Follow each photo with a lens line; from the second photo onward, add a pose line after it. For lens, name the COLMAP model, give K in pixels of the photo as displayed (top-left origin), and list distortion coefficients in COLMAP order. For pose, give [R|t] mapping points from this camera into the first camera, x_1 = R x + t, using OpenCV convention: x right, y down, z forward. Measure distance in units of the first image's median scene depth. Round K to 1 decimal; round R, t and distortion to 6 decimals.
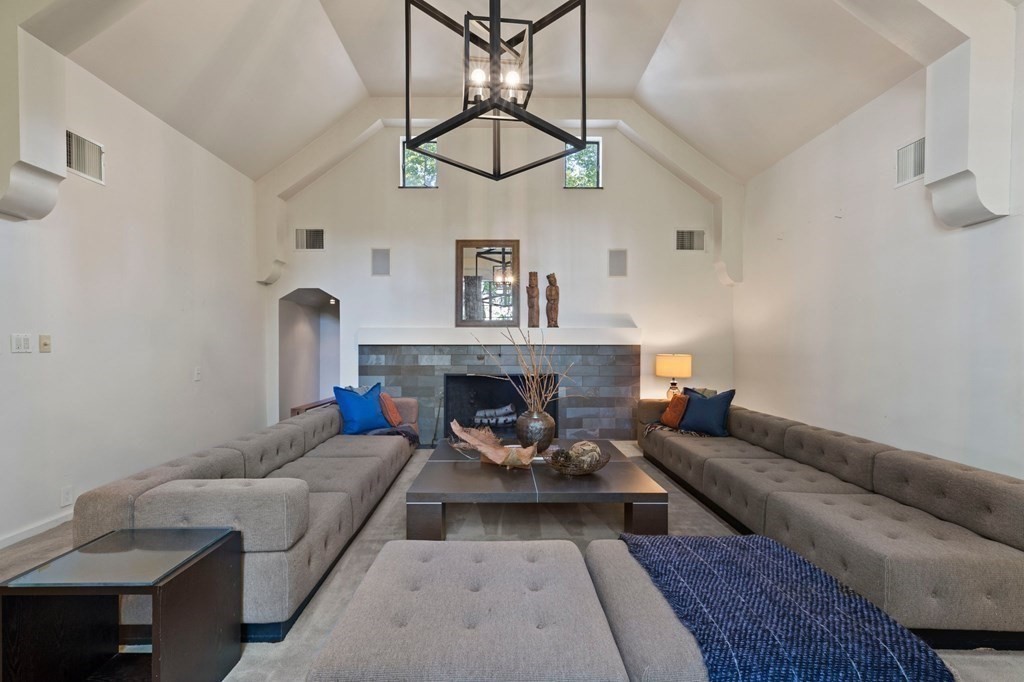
lens RADIAL K [[464.4, 0, 511.3], [0, 464.4, 343.7], [0, 0, 1]] dist [0.013051, -0.000045]
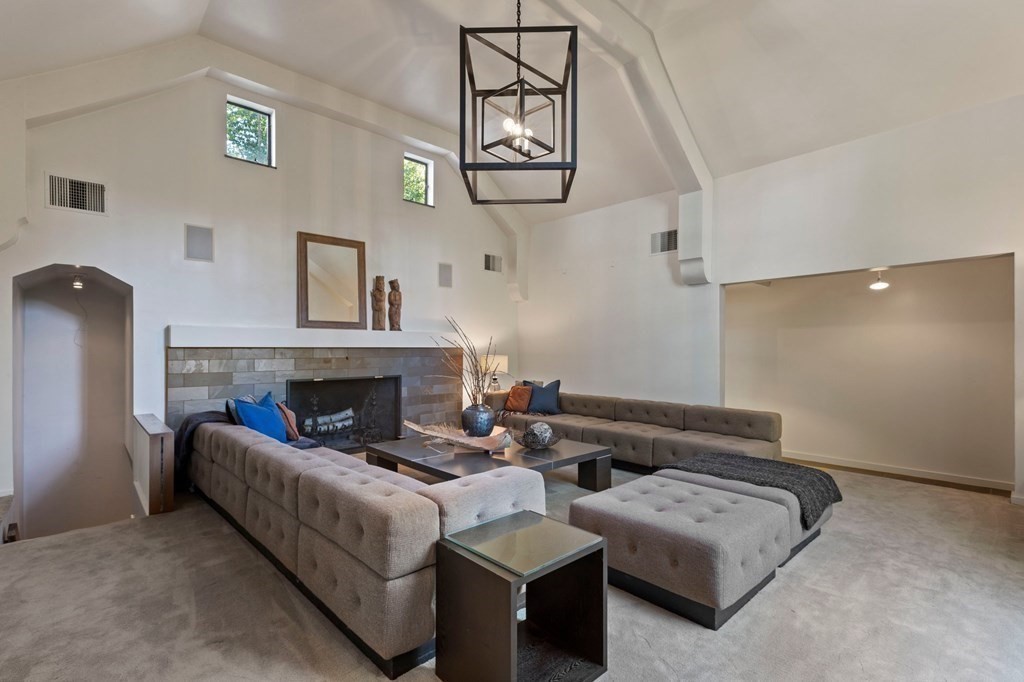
lens RADIAL K [[464.4, 0, 500.4], [0, 464.4, 347.3], [0, 0, 1]] dist [0.013051, -0.000045]
pose [[0.745970, 0.000401, 0.665980, -0.430601], [-0.003848, 0.999986, 0.003708, -0.002656], [-0.665969, -0.005329, 0.745961, 0.060735]]
